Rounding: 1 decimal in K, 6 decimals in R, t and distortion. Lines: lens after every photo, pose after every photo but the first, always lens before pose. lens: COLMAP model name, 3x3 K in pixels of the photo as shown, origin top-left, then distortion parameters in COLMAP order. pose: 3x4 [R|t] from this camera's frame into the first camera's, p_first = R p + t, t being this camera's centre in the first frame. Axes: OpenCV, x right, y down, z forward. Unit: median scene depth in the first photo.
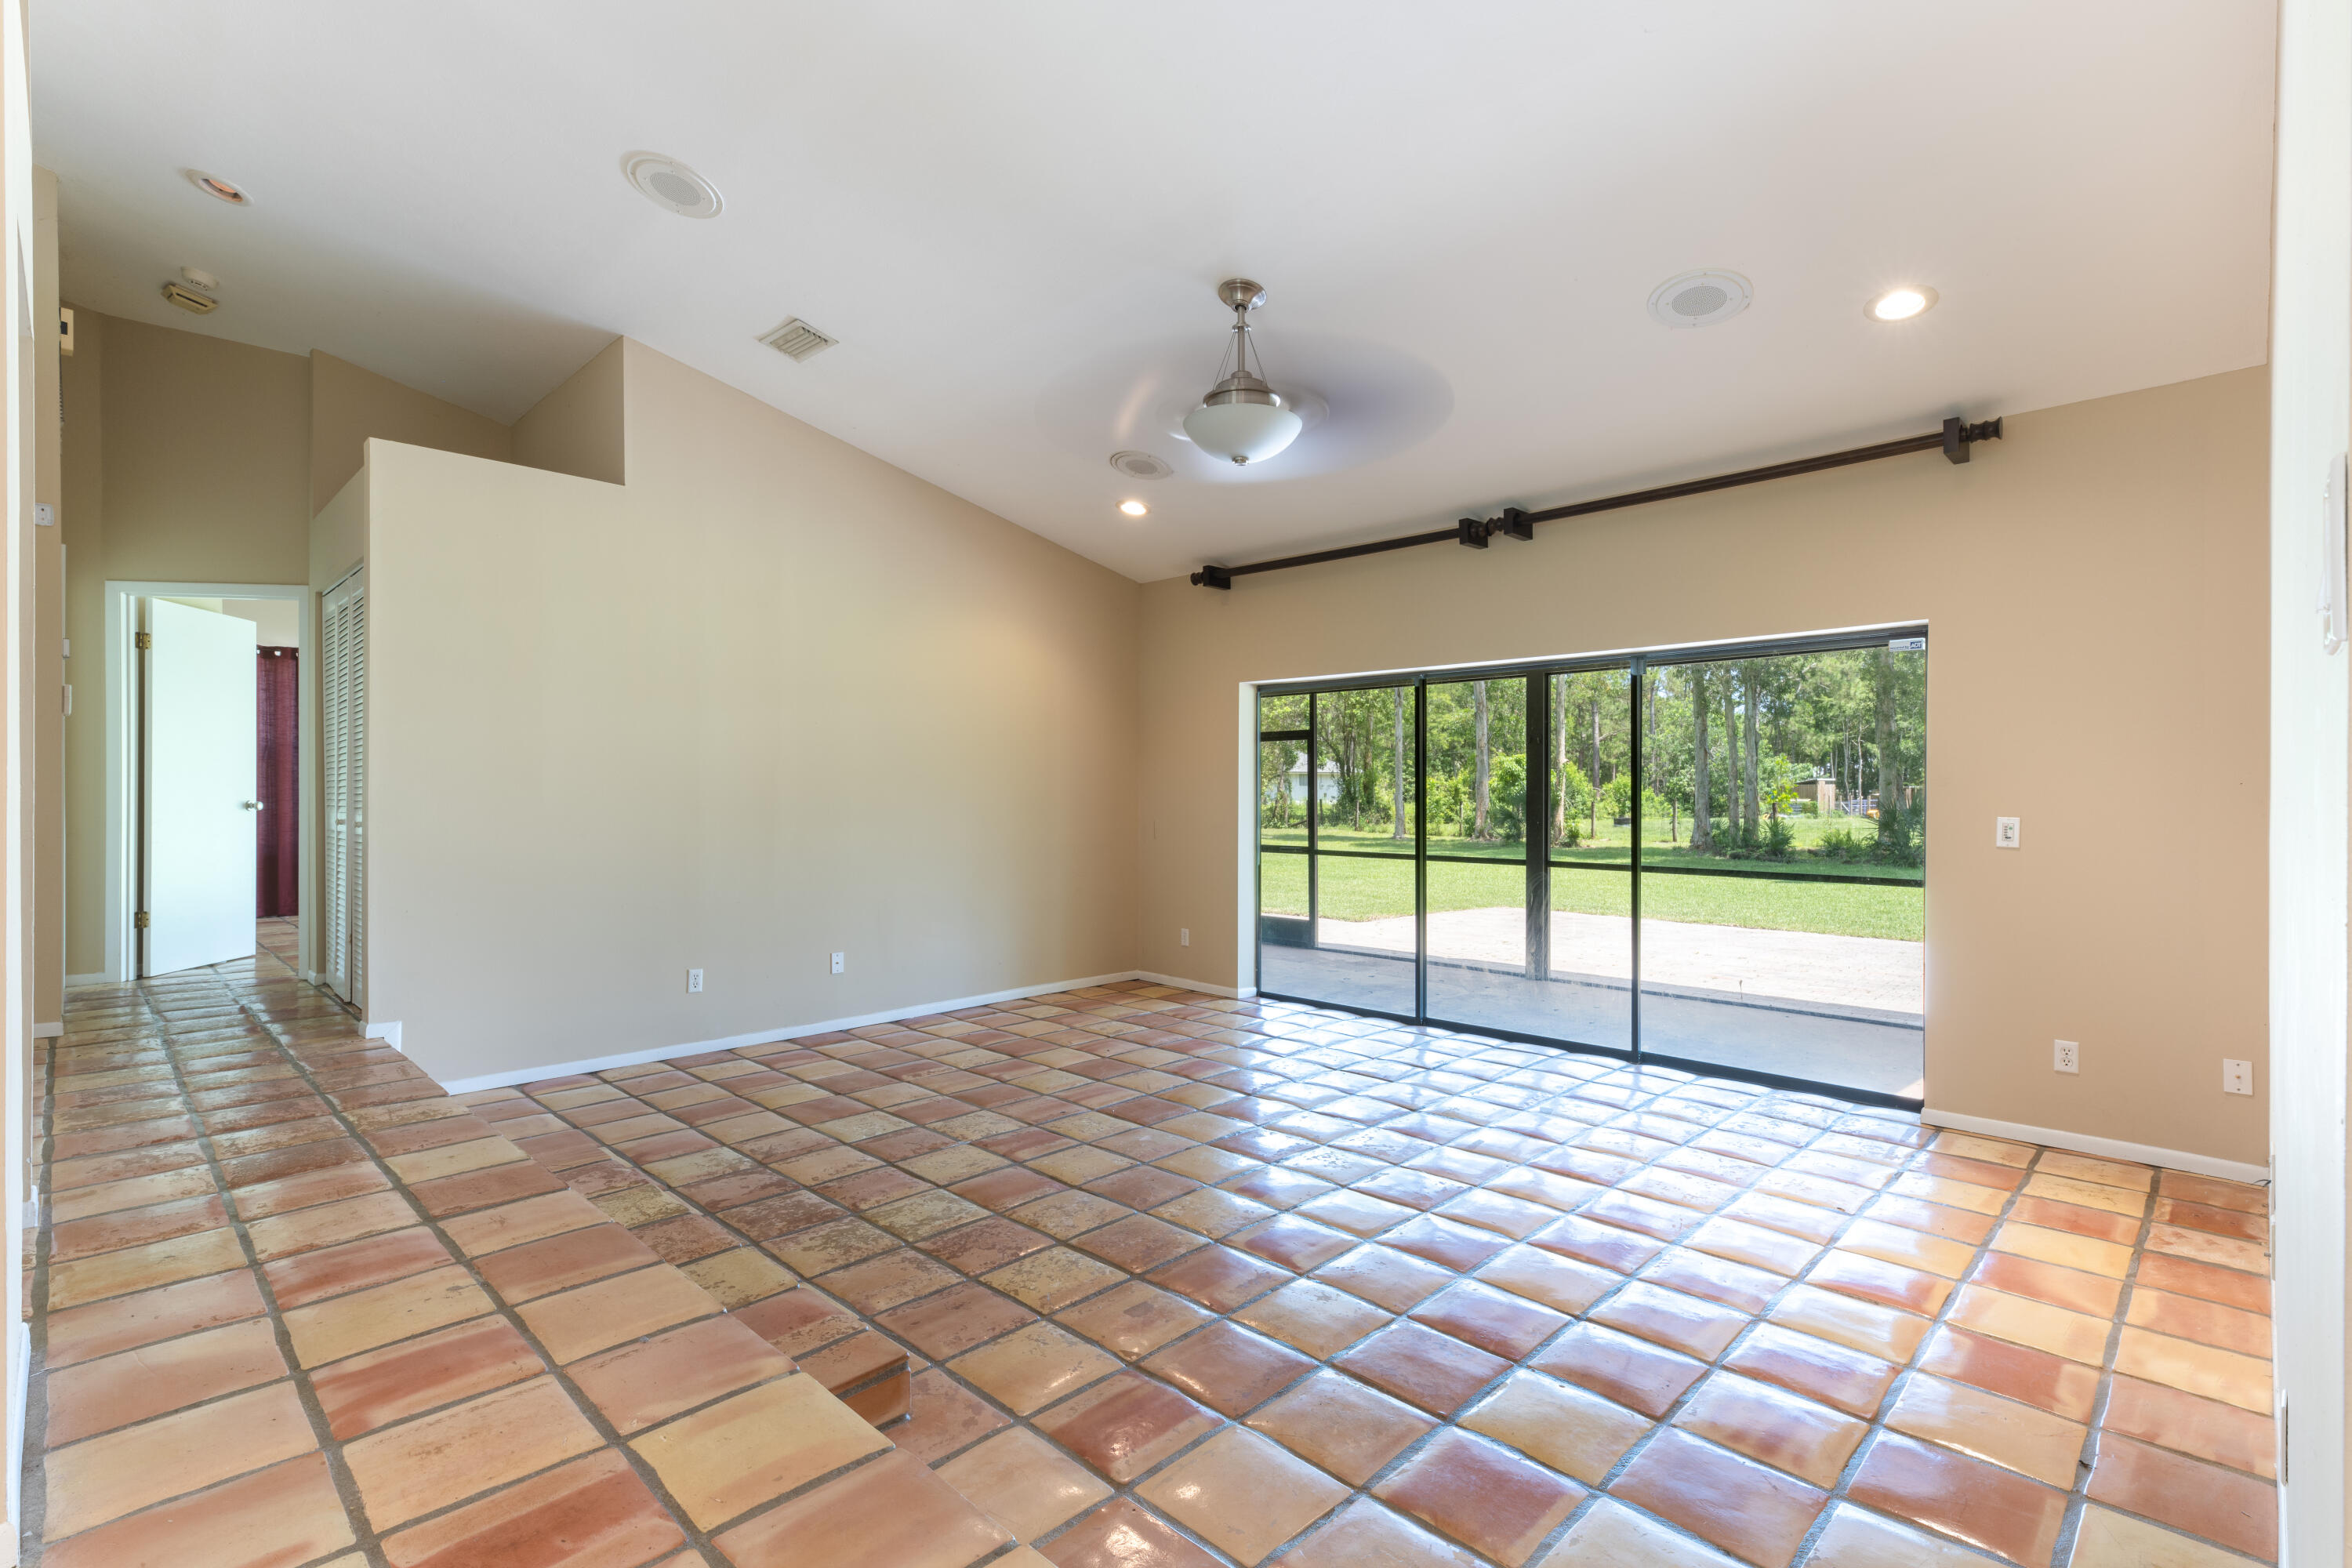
lens RADIAL K [[1087.1, 0, 1174.0], [0, 1087.1, 794.5], [0, 0, 1]] dist [0.000396, 0.000407]
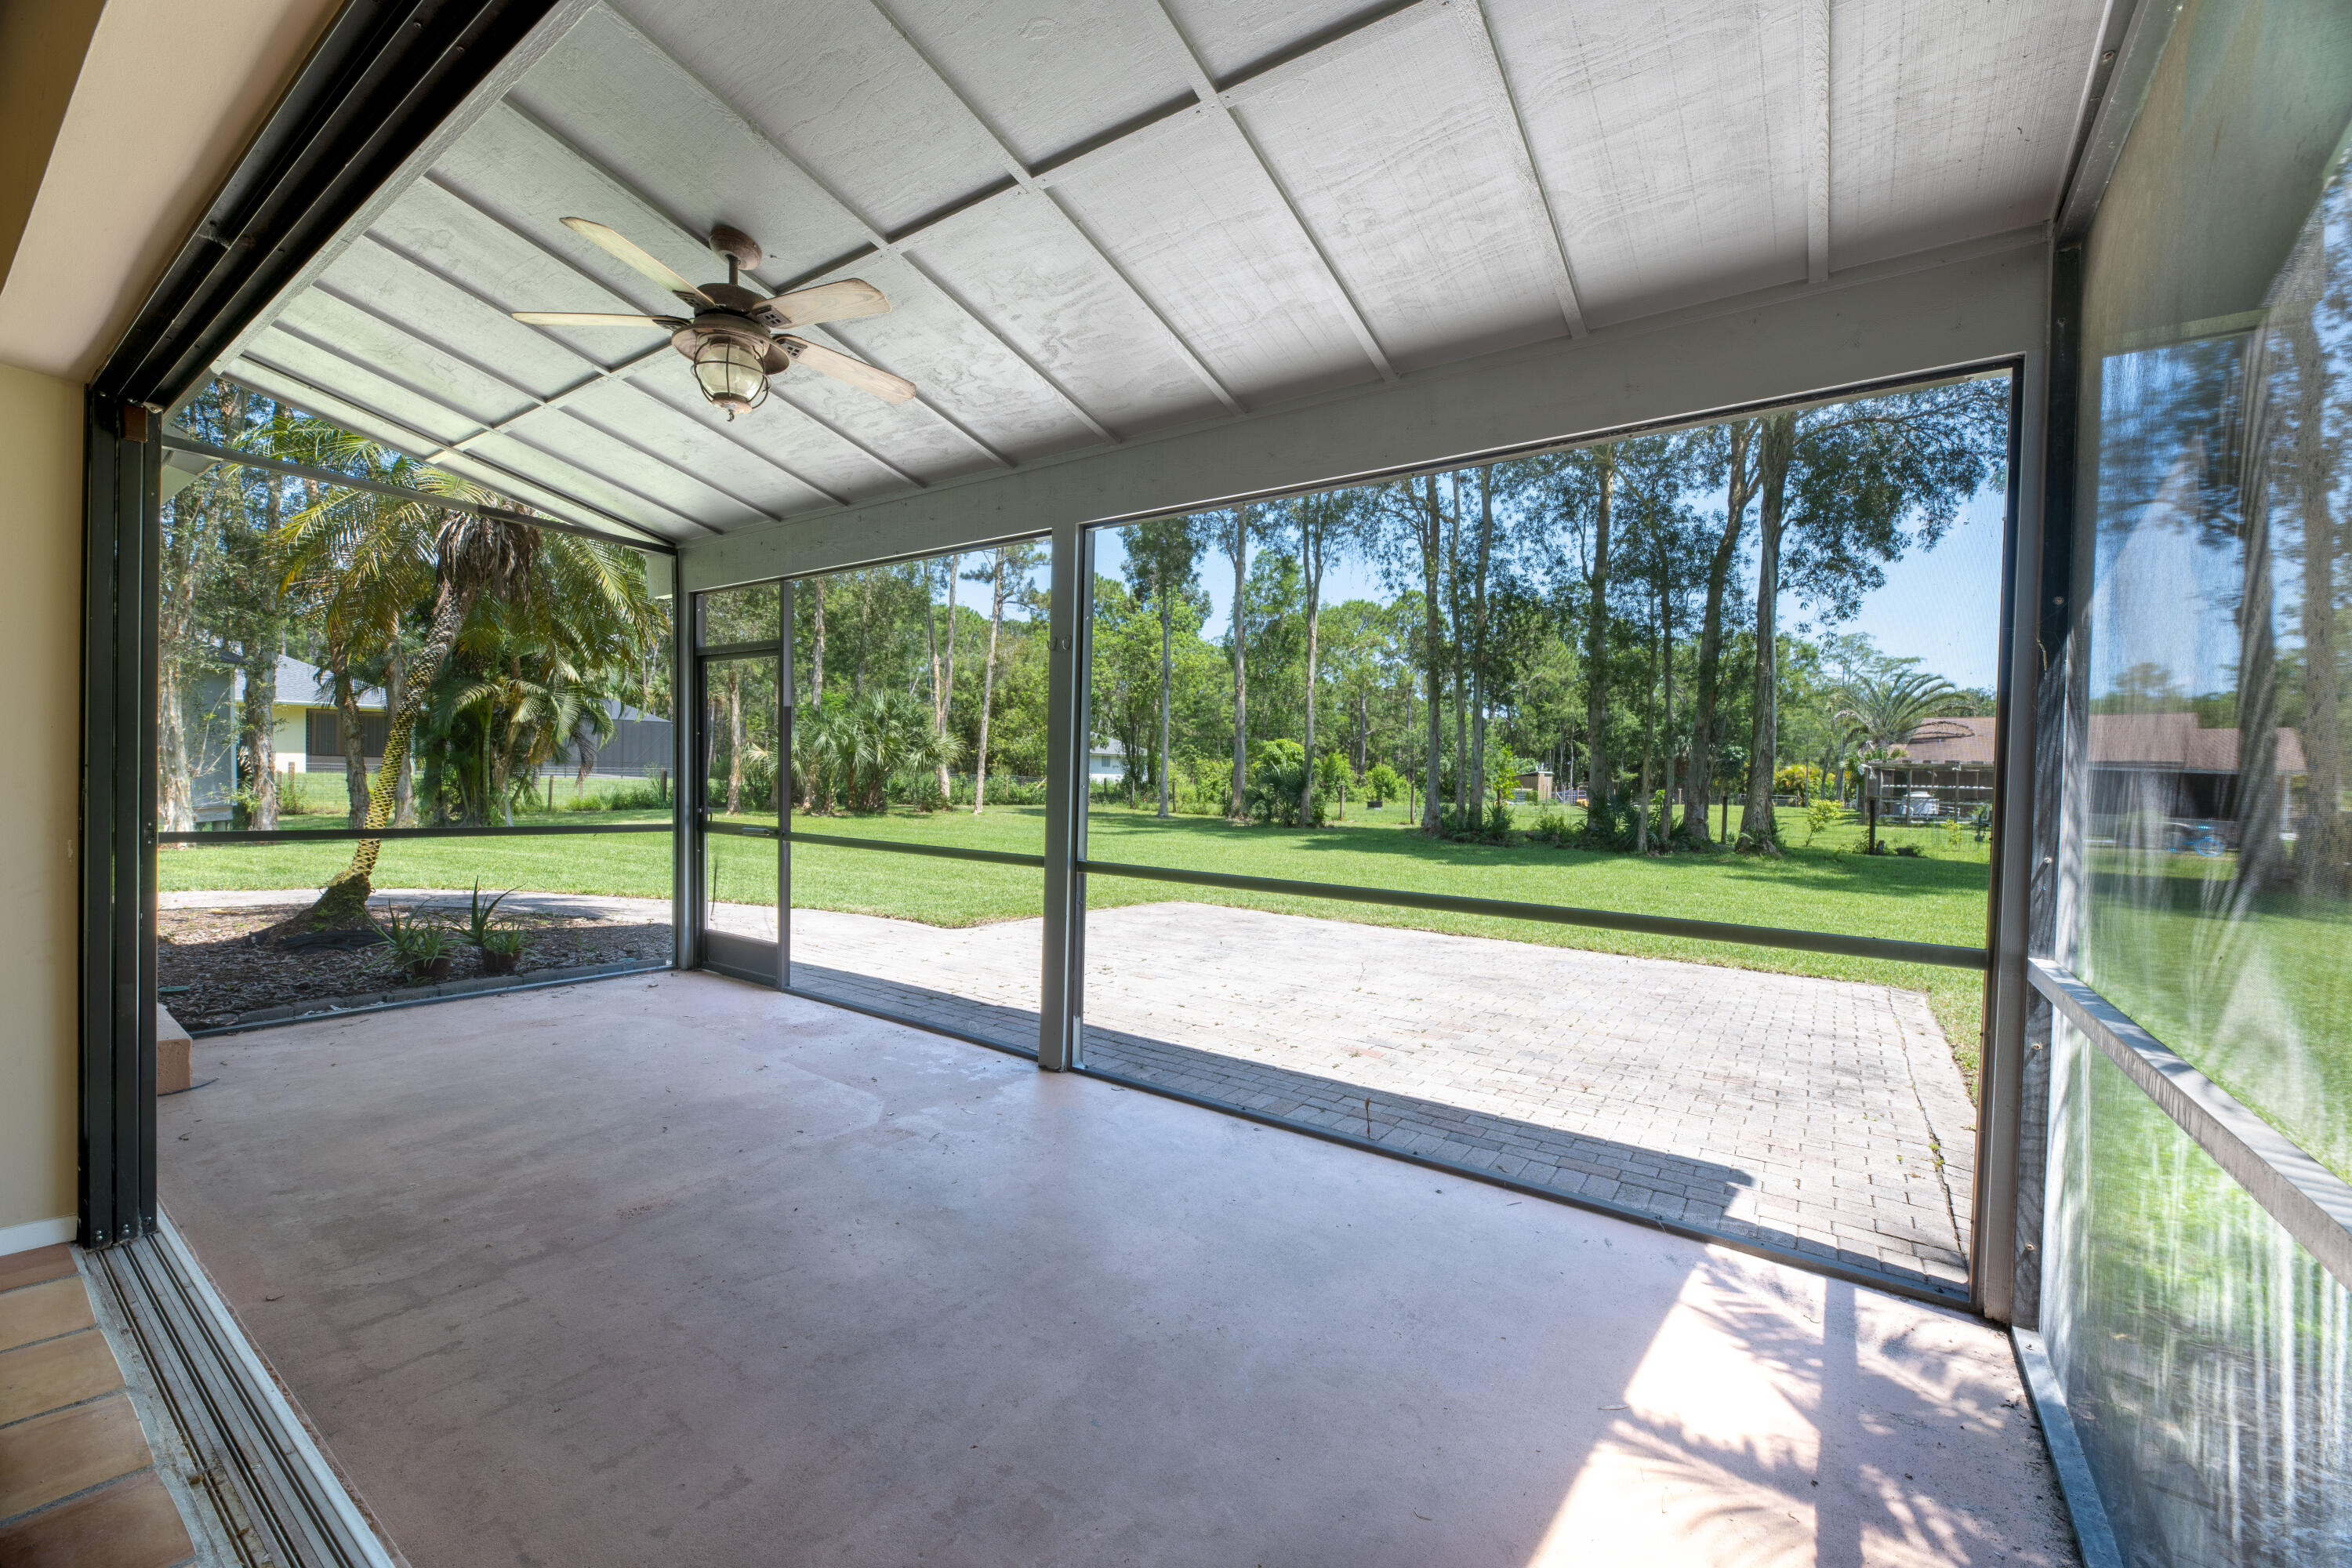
lens RADIAL K [[935.8, 0, 1191.3], [0, 935.8, 780.2], [0, 0, 1]] dist [-0.000045, 0.000004]
pose [[0.984000, 0.024008, 0.176542, 0.486889], [-0.024678, 0.999694, 0.001603, 0.025803], [-0.176450, -0.005934, 0.984292, 0.785293]]
